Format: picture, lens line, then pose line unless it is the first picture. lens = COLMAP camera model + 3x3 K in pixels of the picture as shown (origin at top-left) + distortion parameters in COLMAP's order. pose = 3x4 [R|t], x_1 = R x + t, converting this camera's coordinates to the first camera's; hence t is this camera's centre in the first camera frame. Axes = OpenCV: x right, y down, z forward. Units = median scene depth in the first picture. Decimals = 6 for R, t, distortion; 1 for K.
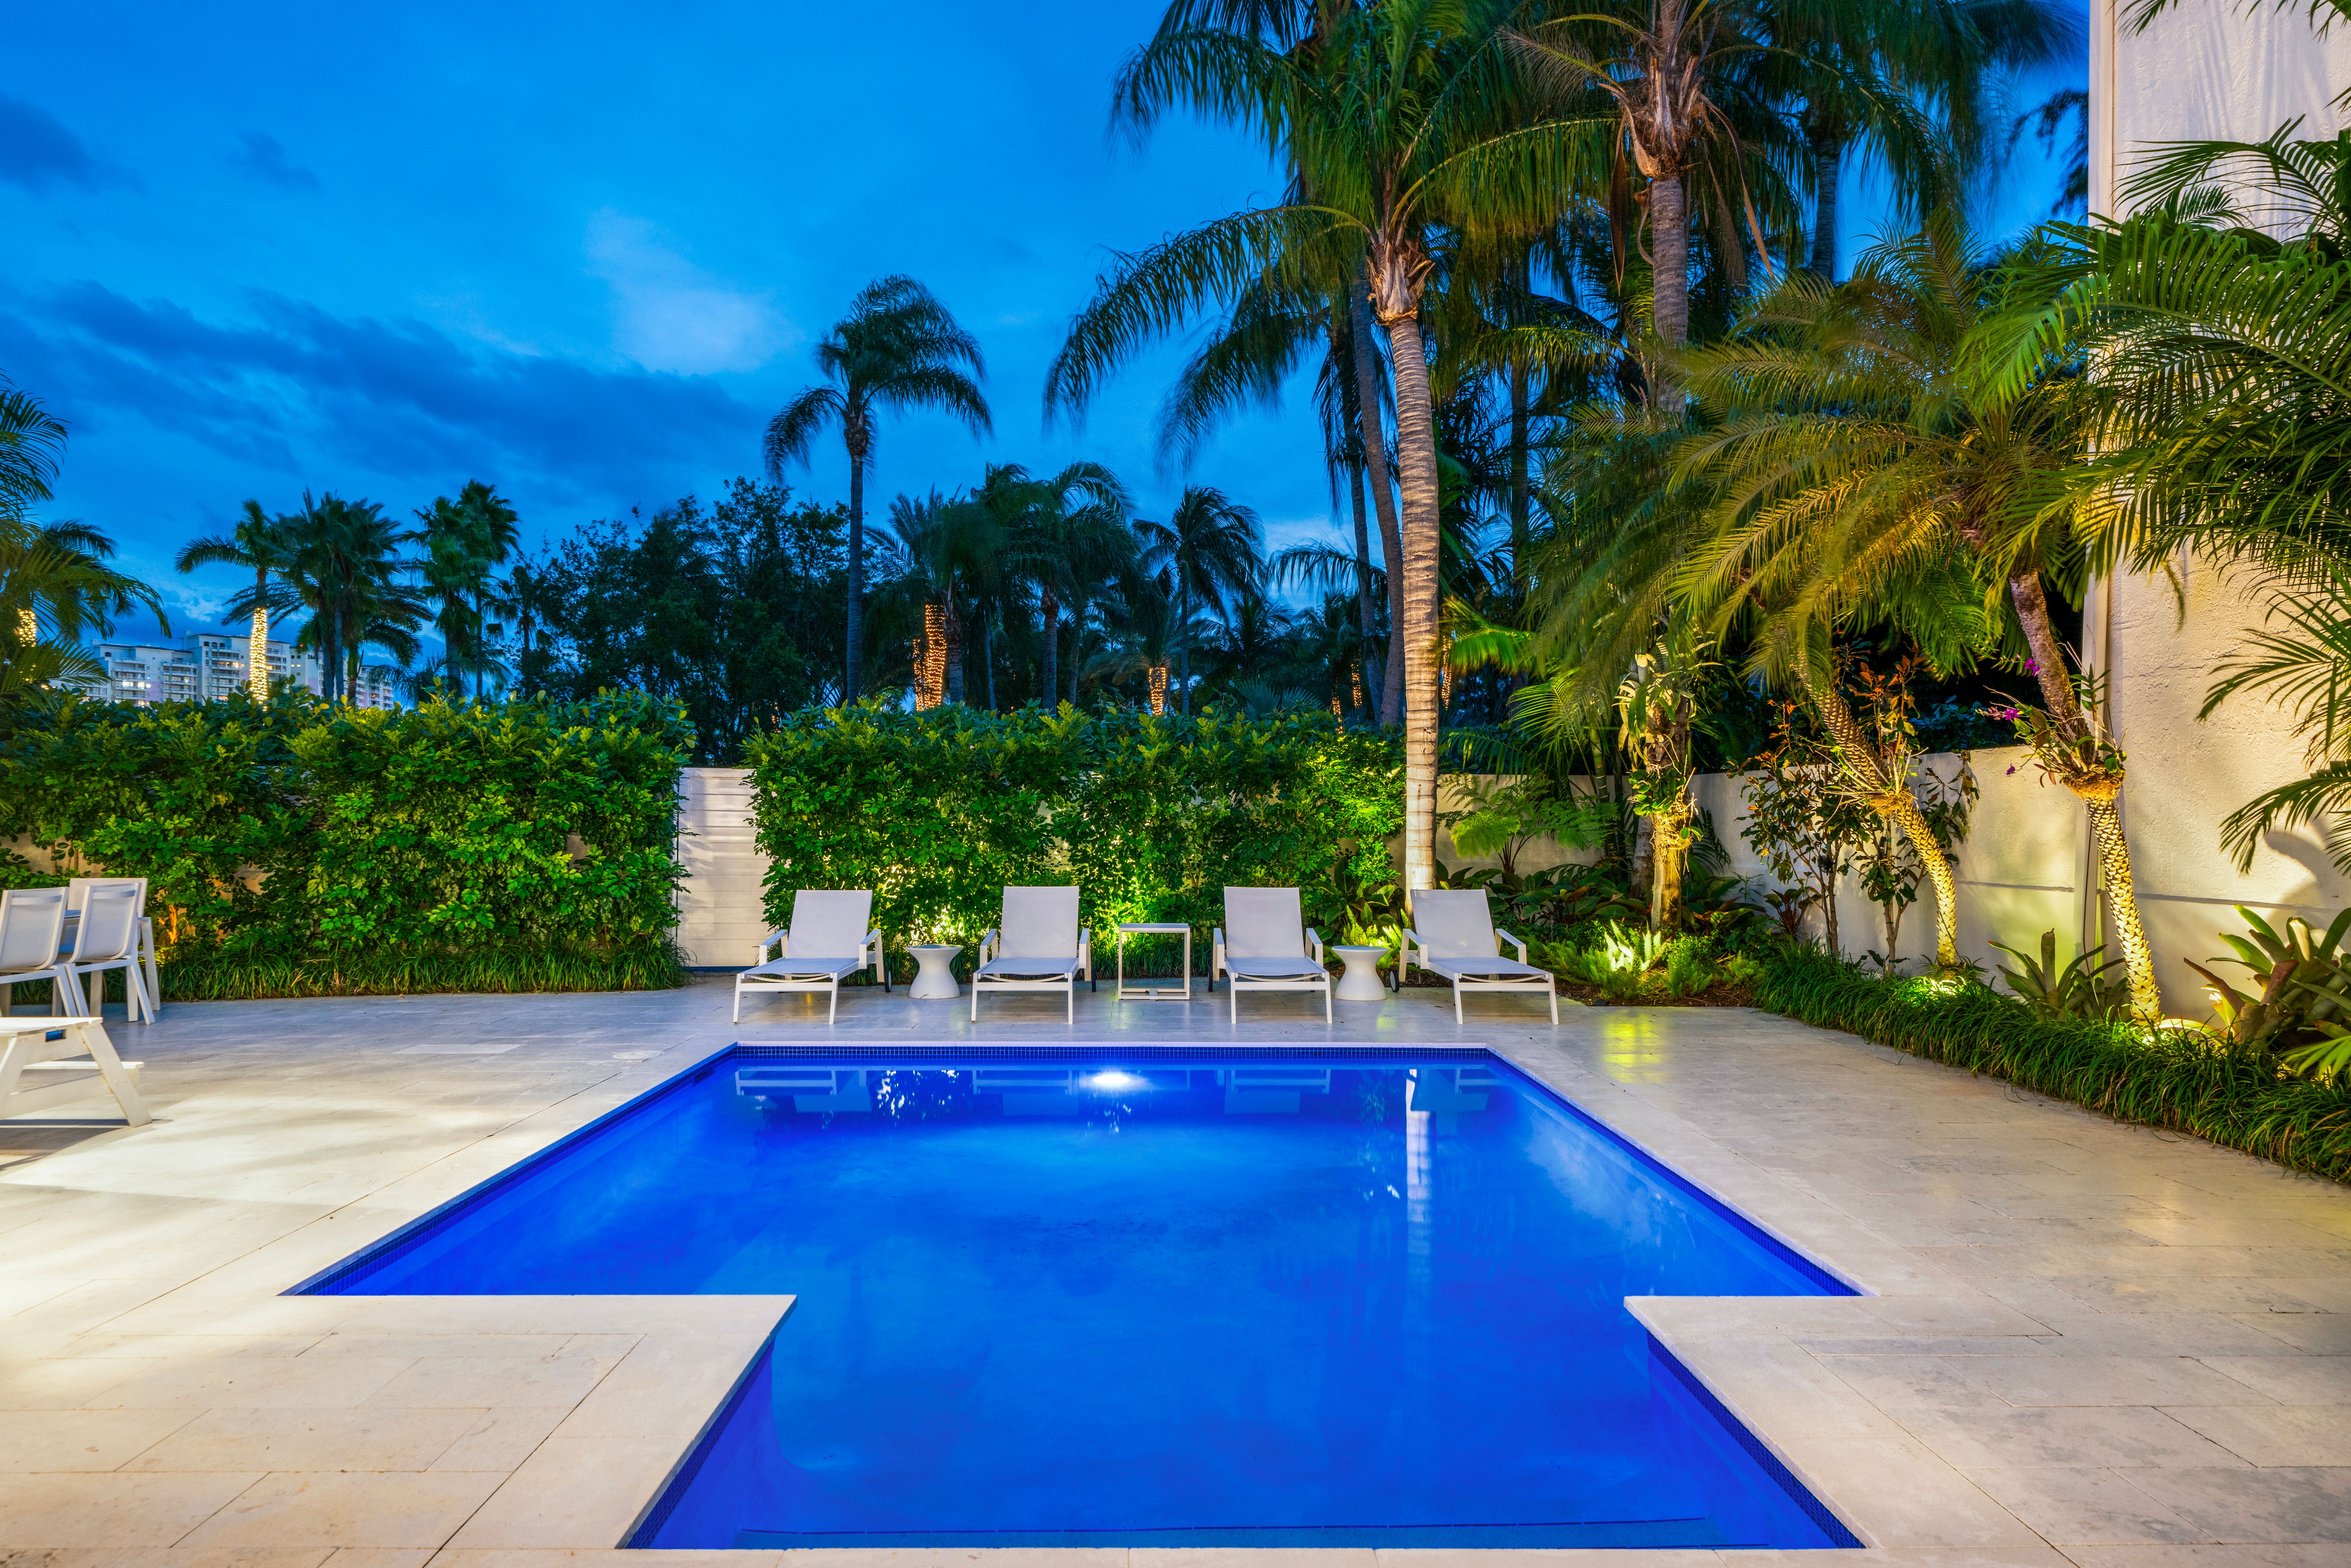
lens RADIAL K [[1432.4, 0, 1175.5], [0, 1432.4, 784.0], [0, 0, 1]] dist [0.001437, 0.000552]
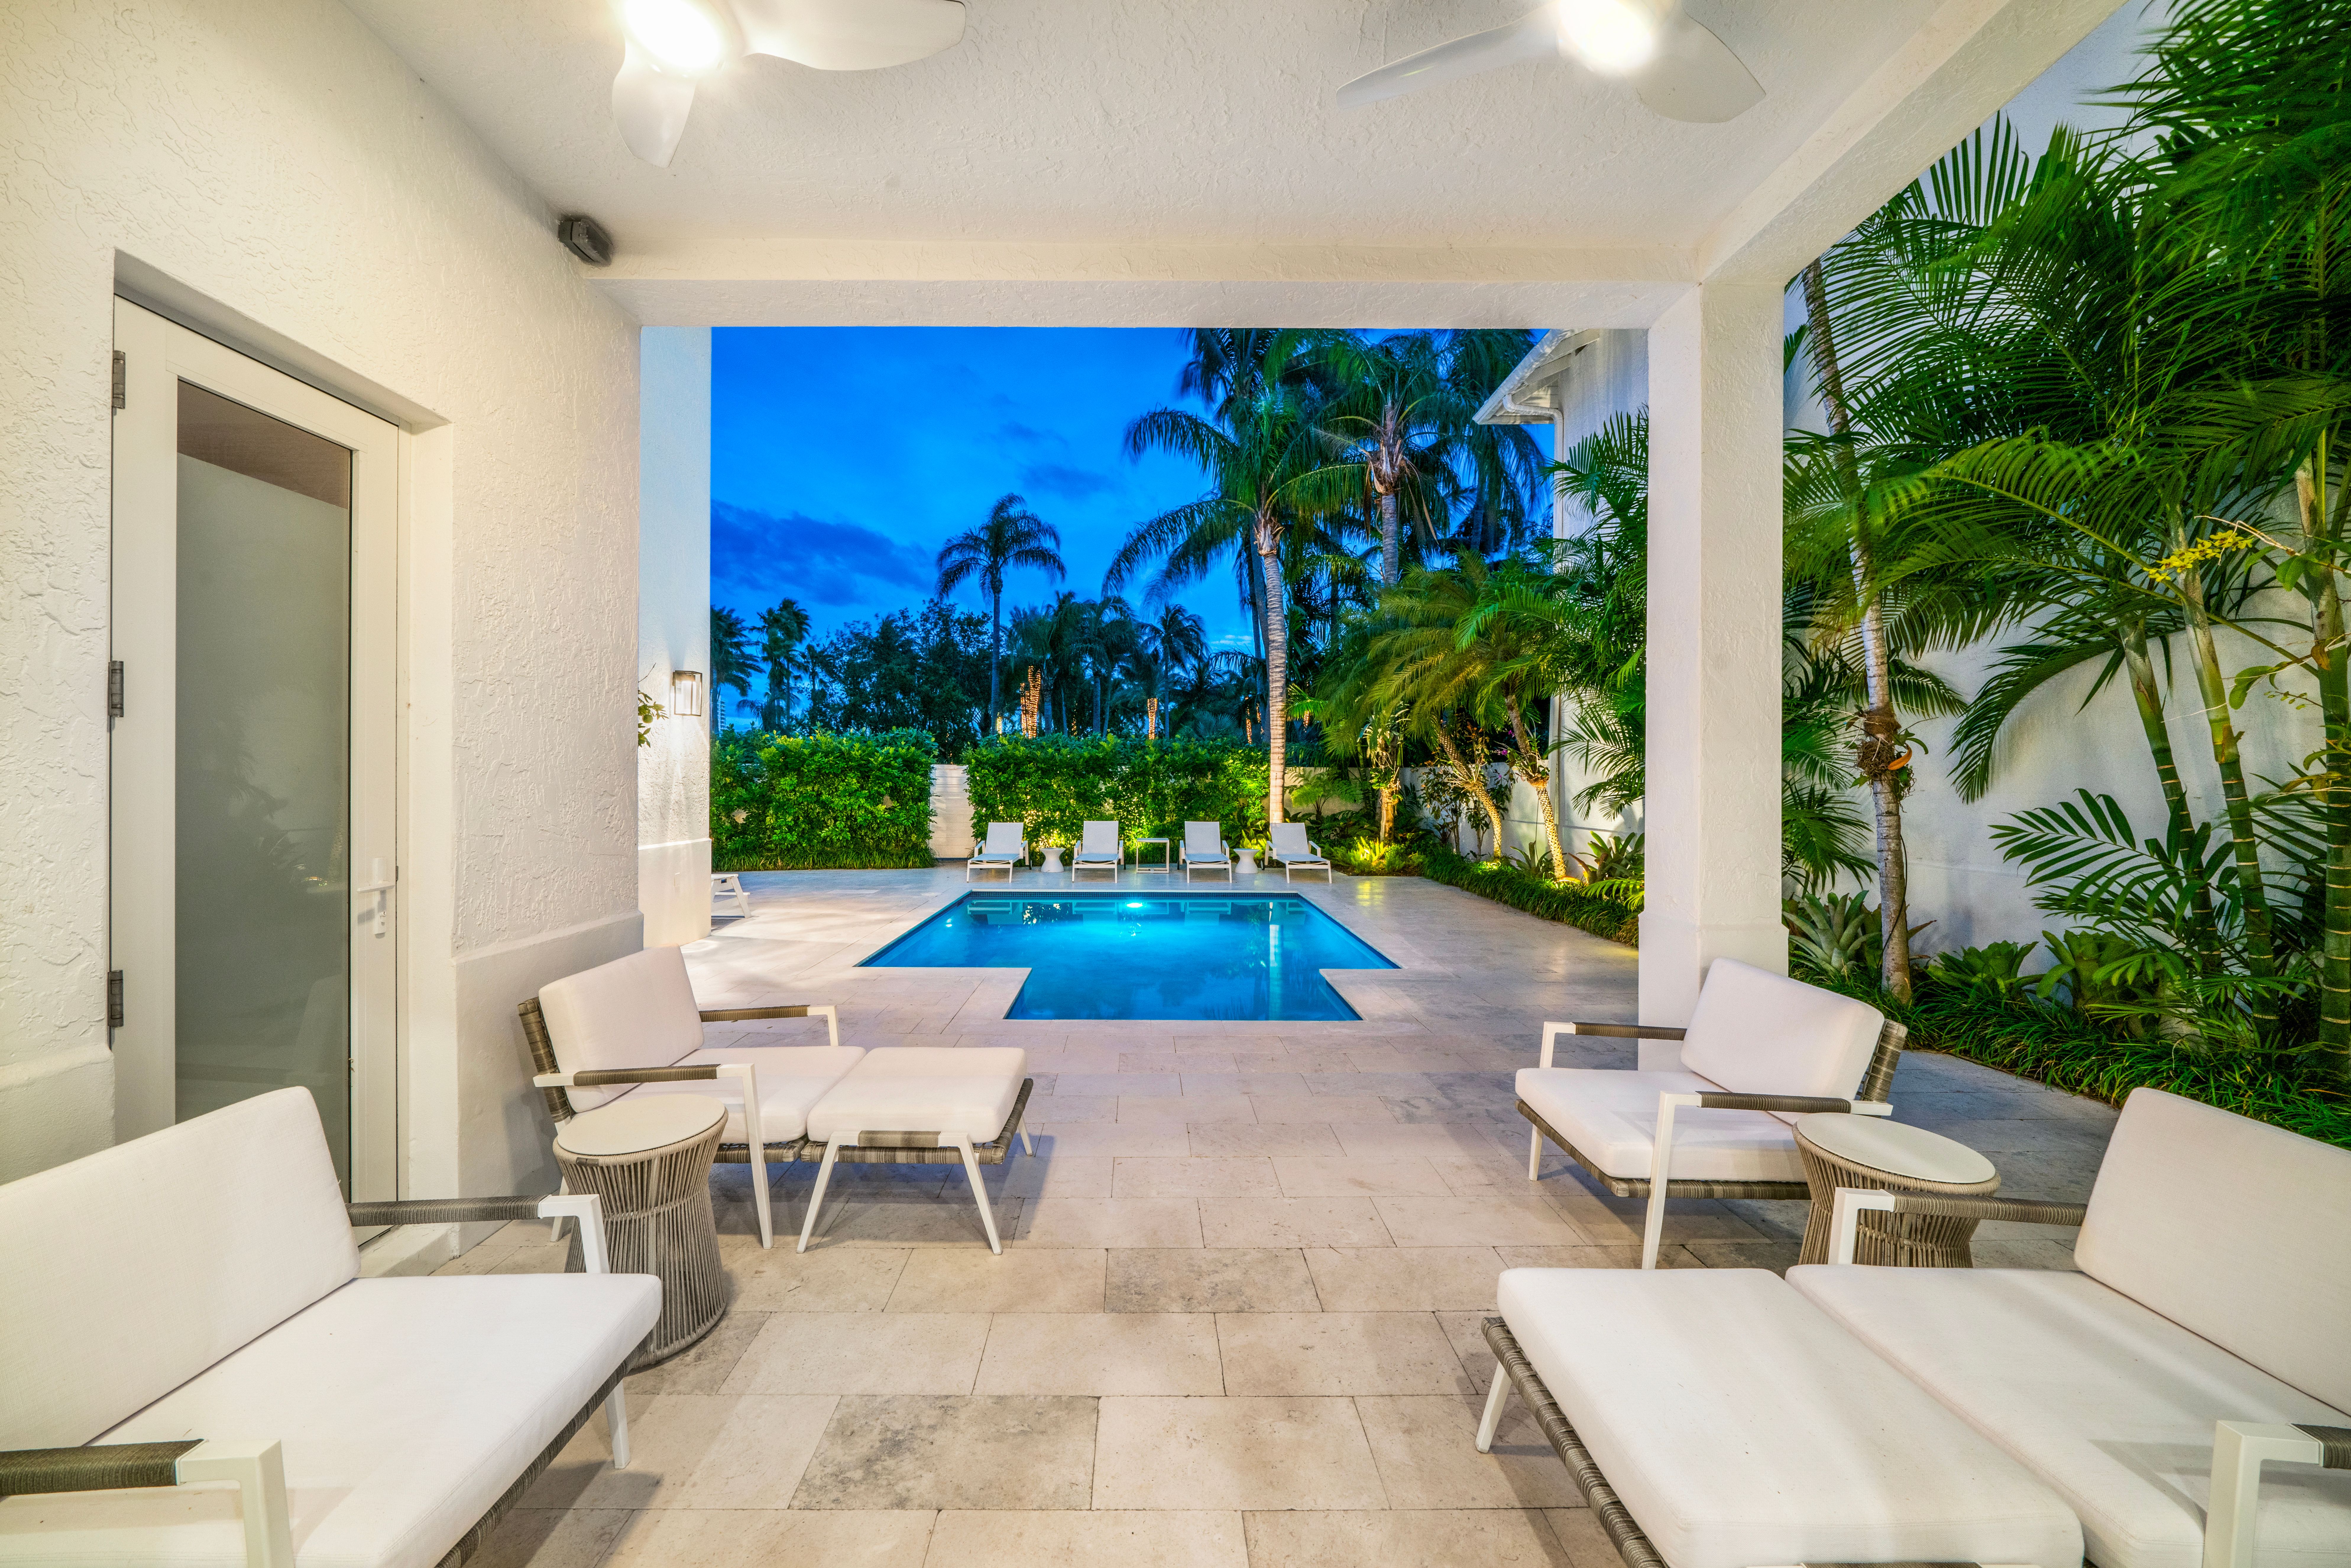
lens RADIAL K [[800.6, 0, 1173.8], [0, 800.6, 716.7], [0, 0, 1]] dist [-0.020108, -0.000002]
pose [[0.999862, 0.004046, 0.016123, -0.002838], [-0.003188, 0.998594, -0.052919, -0.021603], [-0.016315, 0.052860, 0.998469, -0.212638]]
